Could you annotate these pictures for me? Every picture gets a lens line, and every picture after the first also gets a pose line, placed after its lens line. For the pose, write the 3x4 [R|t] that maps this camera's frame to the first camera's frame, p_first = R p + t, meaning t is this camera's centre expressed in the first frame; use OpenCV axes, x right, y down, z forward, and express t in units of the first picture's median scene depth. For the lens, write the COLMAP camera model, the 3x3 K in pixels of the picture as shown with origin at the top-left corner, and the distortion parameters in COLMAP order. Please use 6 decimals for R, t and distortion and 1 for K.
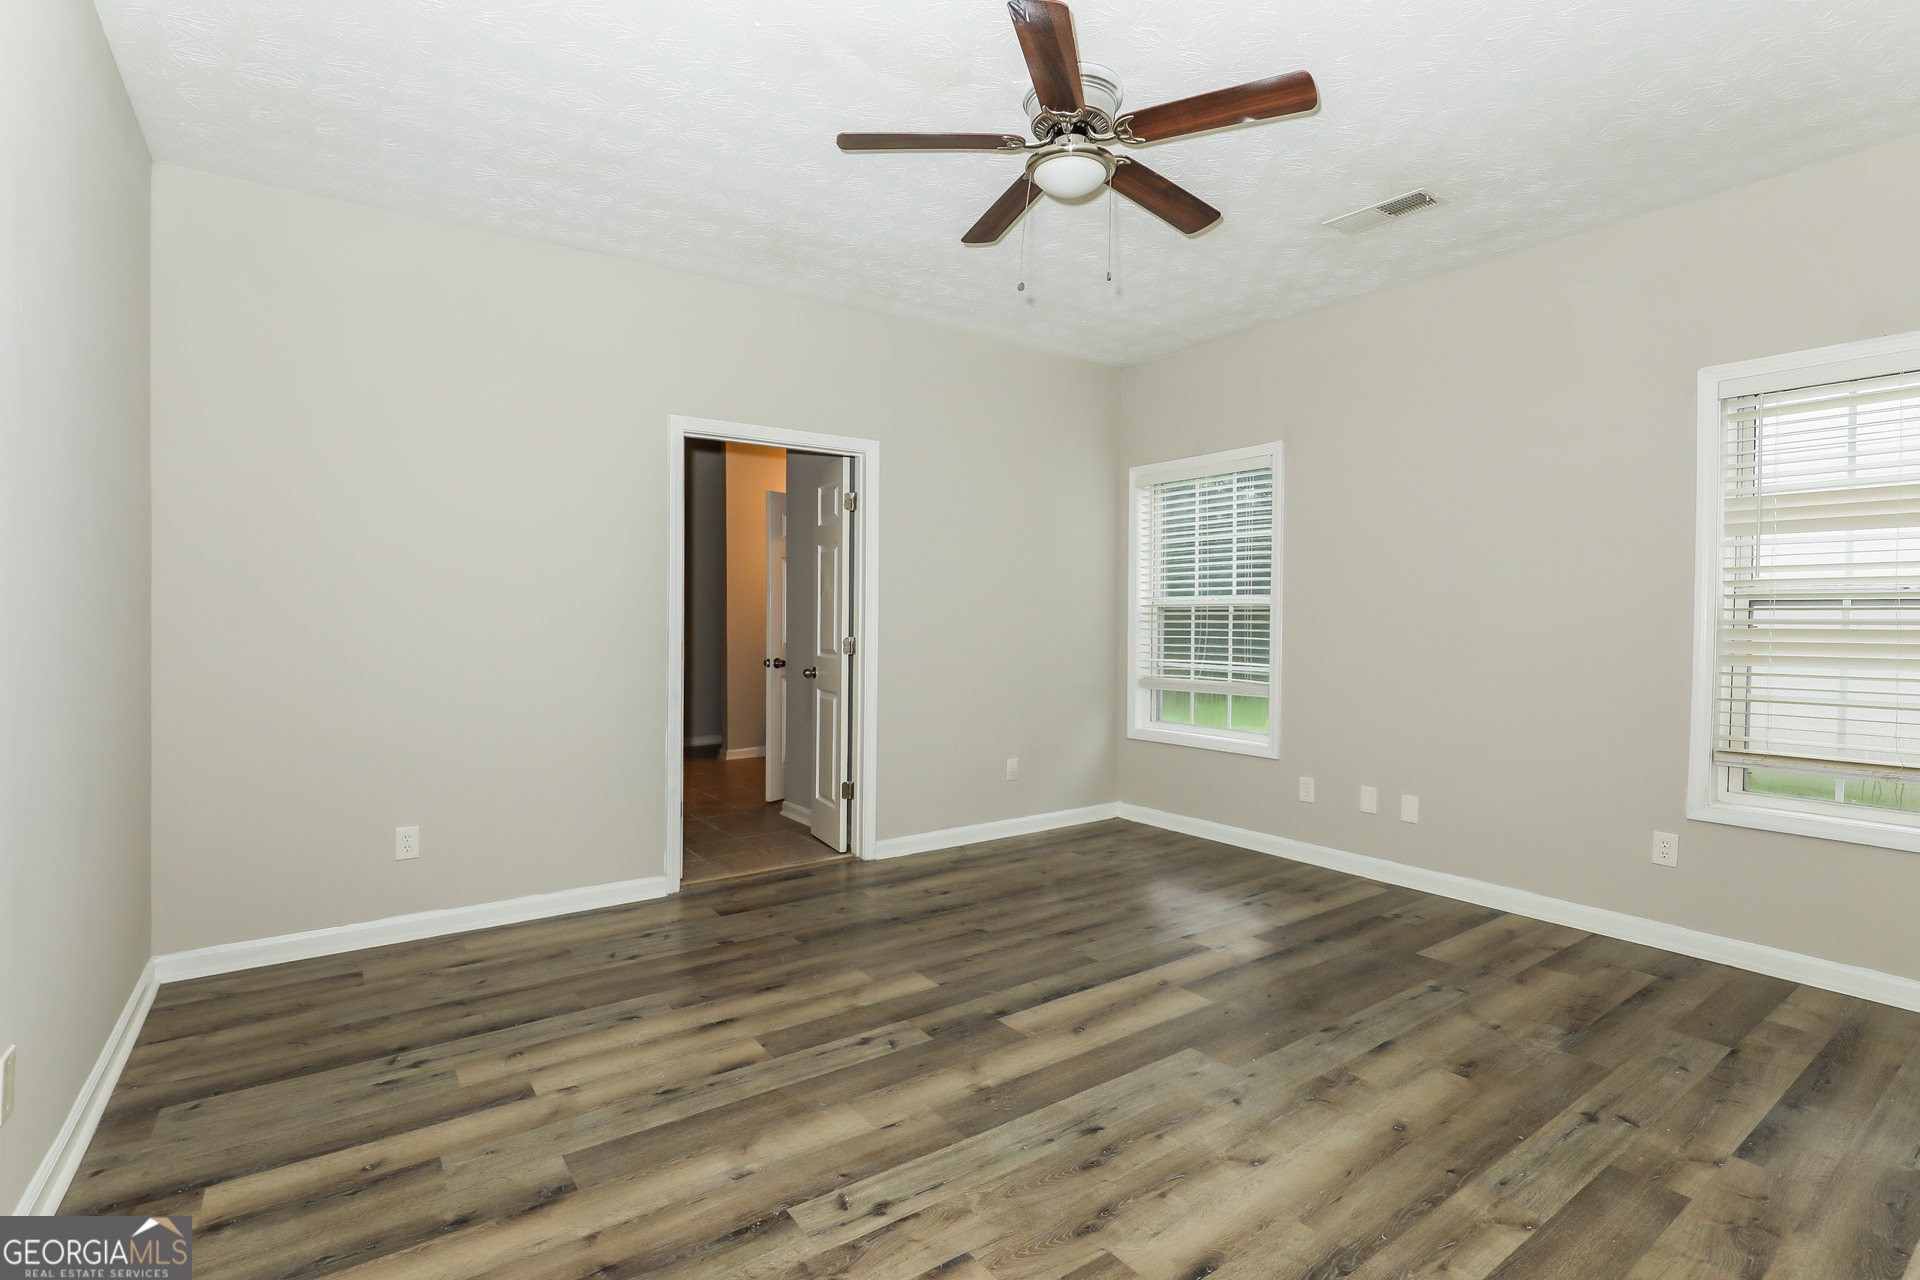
lens RADIAL K [[902.0, 0, 956.8], [0, 902.0, 633.0], [0, 0, 1]] dist [-0.031611, 0.001506]
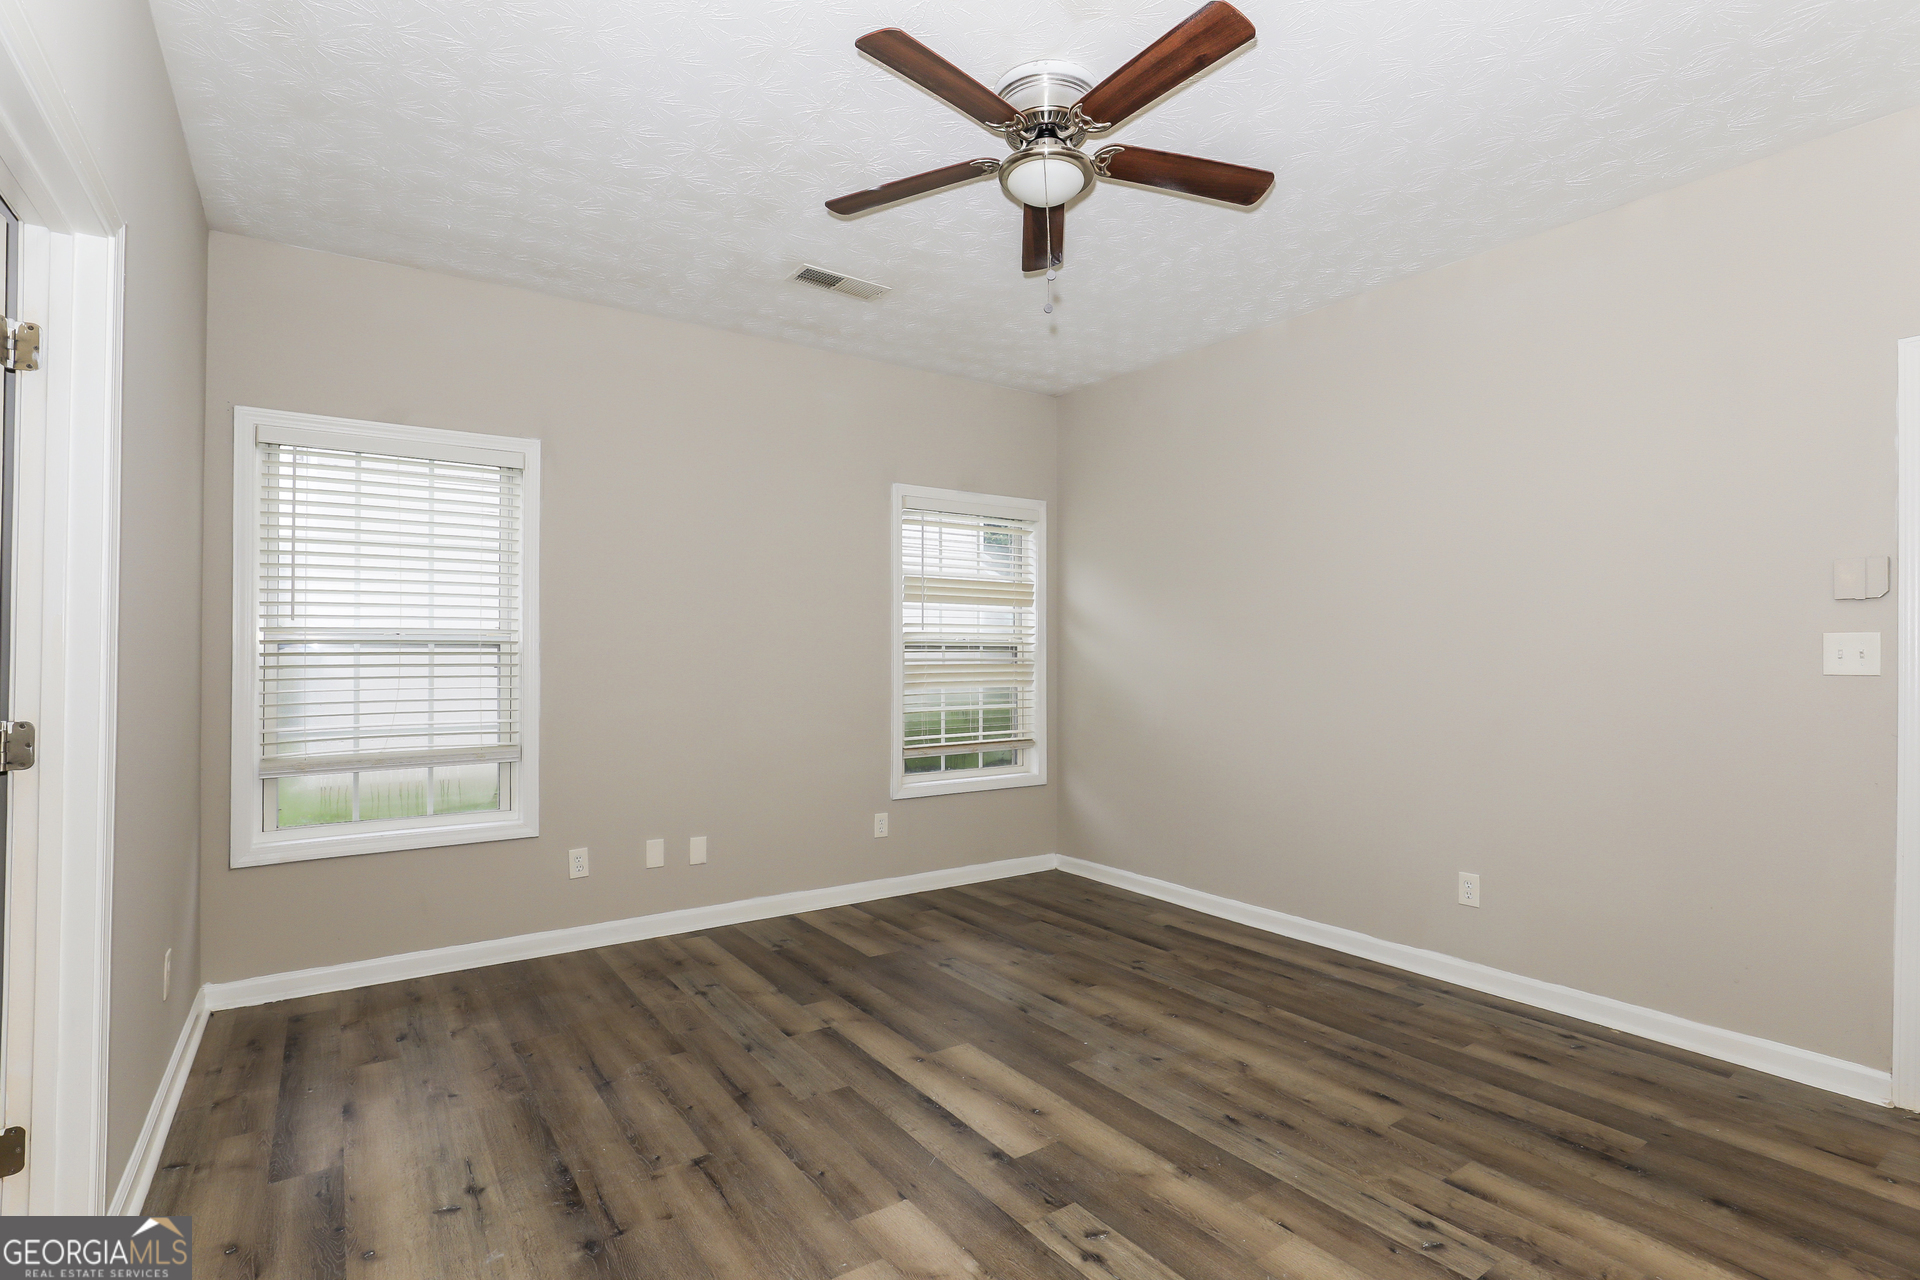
lens RADIAL K [[902.0, 0, 956.8], [0, 902.0, 633.0], [0, 0, 1]] dist [-0.031611, 0.001506]
pose [[0.045277, 0.015843, 0.998849, -0.816555], [0.022750, 0.999599, -0.016887, -0.050947], [-0.998715, 0.023489, 0.044898, 1.021625]]
